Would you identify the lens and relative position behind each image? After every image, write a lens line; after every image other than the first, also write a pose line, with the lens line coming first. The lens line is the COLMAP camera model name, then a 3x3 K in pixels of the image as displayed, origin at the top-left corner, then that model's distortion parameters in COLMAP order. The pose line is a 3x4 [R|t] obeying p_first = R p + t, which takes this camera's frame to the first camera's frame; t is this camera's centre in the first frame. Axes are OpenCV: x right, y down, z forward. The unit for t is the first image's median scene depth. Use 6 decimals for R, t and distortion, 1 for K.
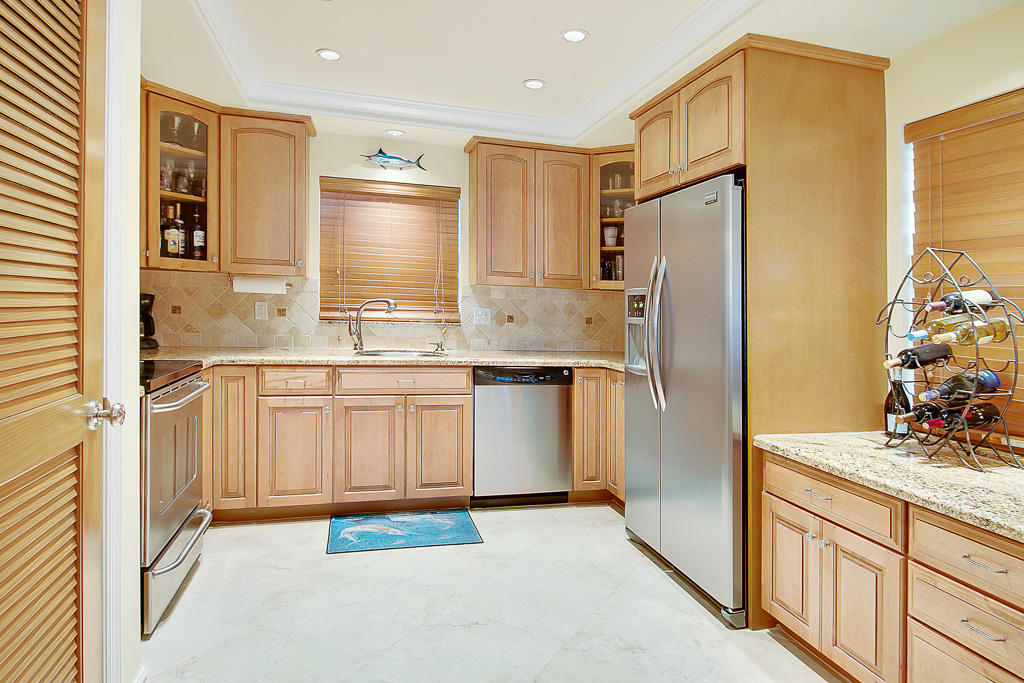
lens RADIAL K [[592.5, 0, 511.4], [0, 592.5, 314.7], [0, 0, 1]] dist [0.000584, -0.000229]
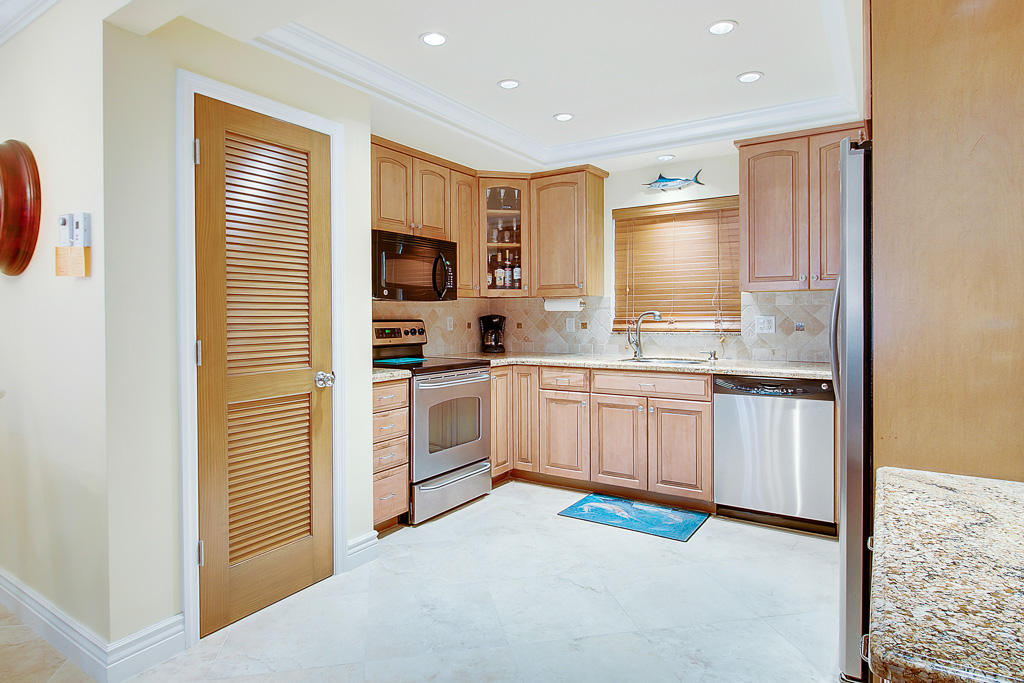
lens RADIAL K [[575.1, 0, 508.6], [0, 575.1, 336.6], [0, 0, 1]] dist [-0.000632, -0.000105]
pose [[0.657016, -0.010644, -0.753802, 0.460470], [0.017162, 0.999852, 0.000840, 0.016808], [0.753682, -0.013488, 0.657101, 0.098306]]
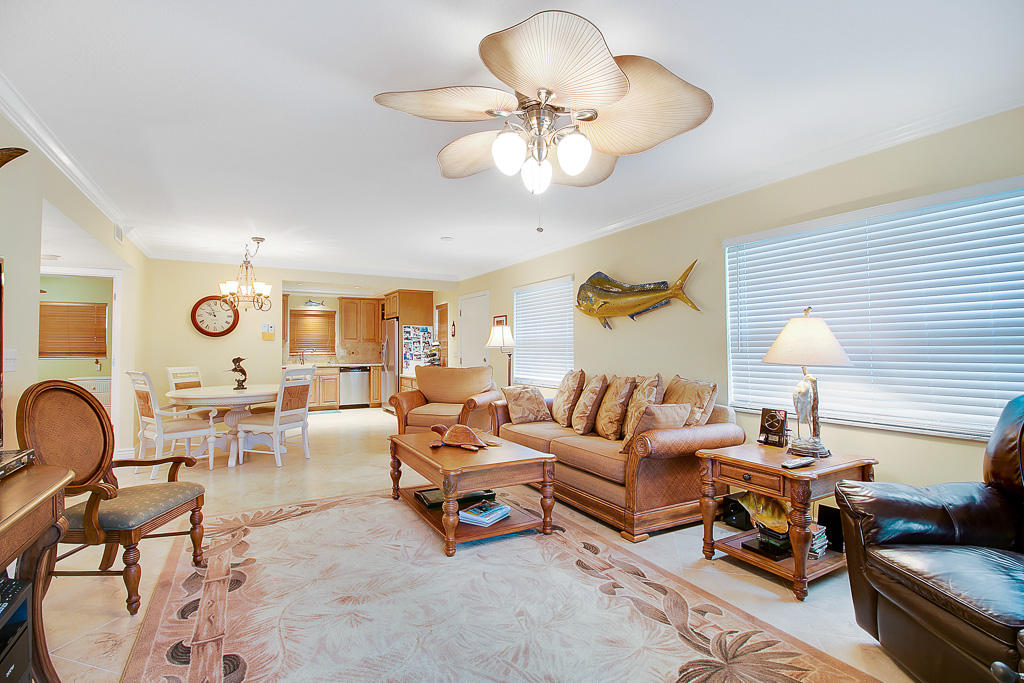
lens RADIAL K [[492.1, 0, 509.1], [0, 492.1, 322.8], [0, 0, 1]] dist [-0.000670, -0.012530]
pose [[0.973490, -0.024077, 0.227458, 0.252067], [0.038245, 0.997579, -0.058087, 0.036725], [-0.225509, 0.065246, 0.972054, -2.064576]]
